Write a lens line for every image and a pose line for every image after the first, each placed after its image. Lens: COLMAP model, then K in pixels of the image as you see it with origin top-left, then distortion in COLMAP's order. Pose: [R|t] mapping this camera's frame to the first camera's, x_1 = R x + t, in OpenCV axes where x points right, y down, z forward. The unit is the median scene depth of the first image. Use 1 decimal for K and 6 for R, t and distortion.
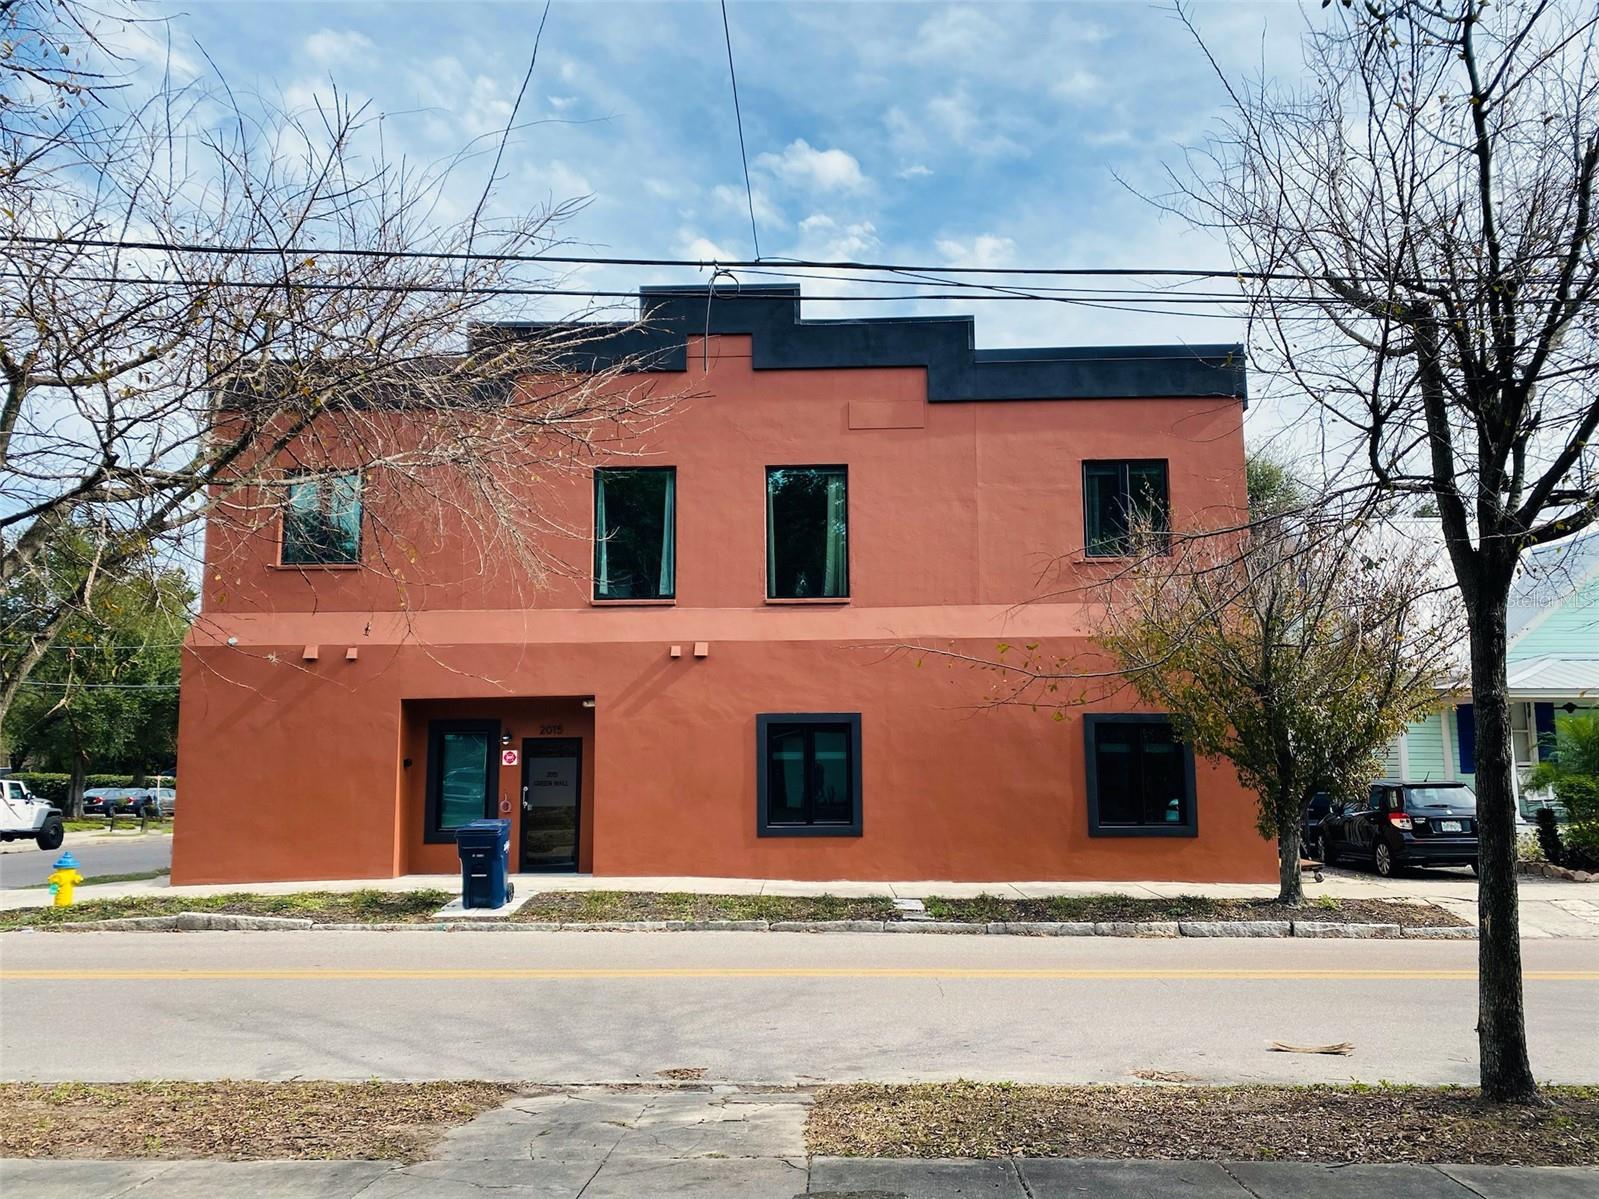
lens RADIAL K [[1260.4, 0, 797.5], [0, 1260.4, 592.7], [0, 0, 1]] dist [0.045097, -0.012225]
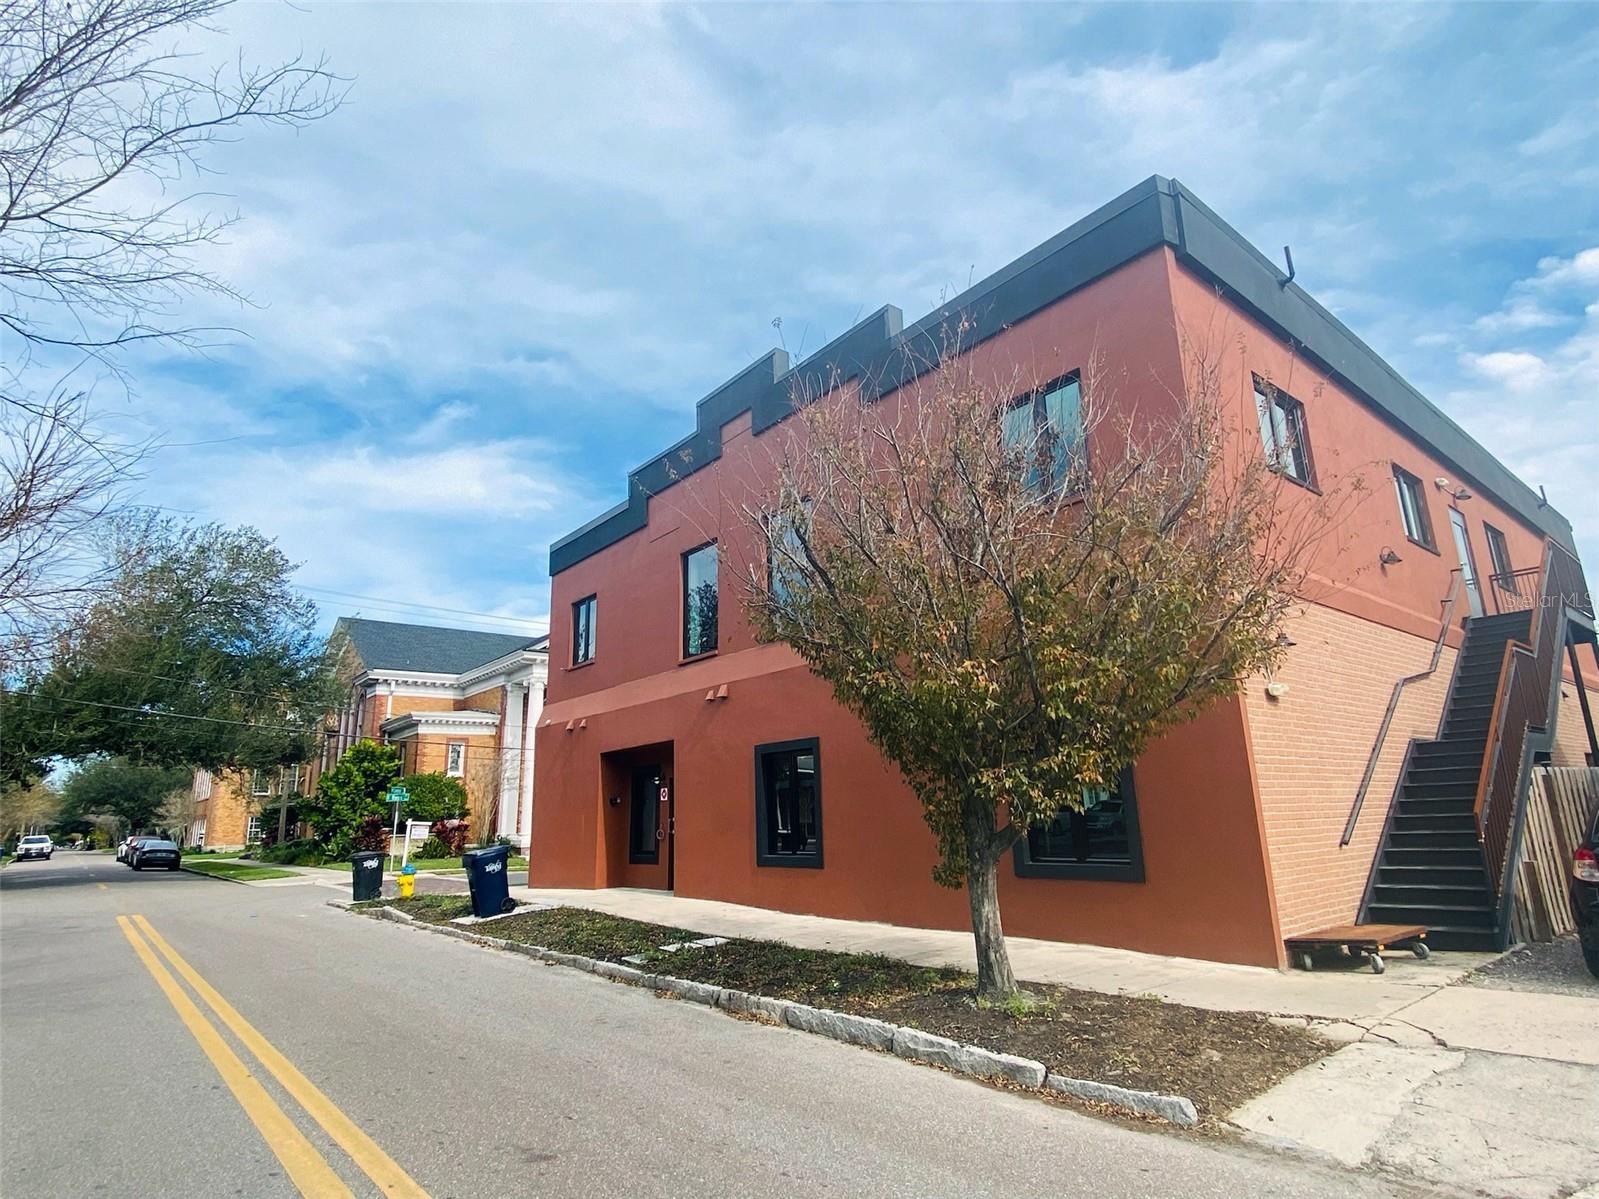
lens RADIAL K [[877.3, 0, 795.6], [0, 877.3, 598.8], [0, 0, 1]] dist [0.023582, -0.023384]
pose [[0.642721, -0.196715, -0.740414, 0.555368], [0.120705, 0.980402, -0.155697, 0.093375], [0.756531, 0.010699, 0.653870, 0.540885]]
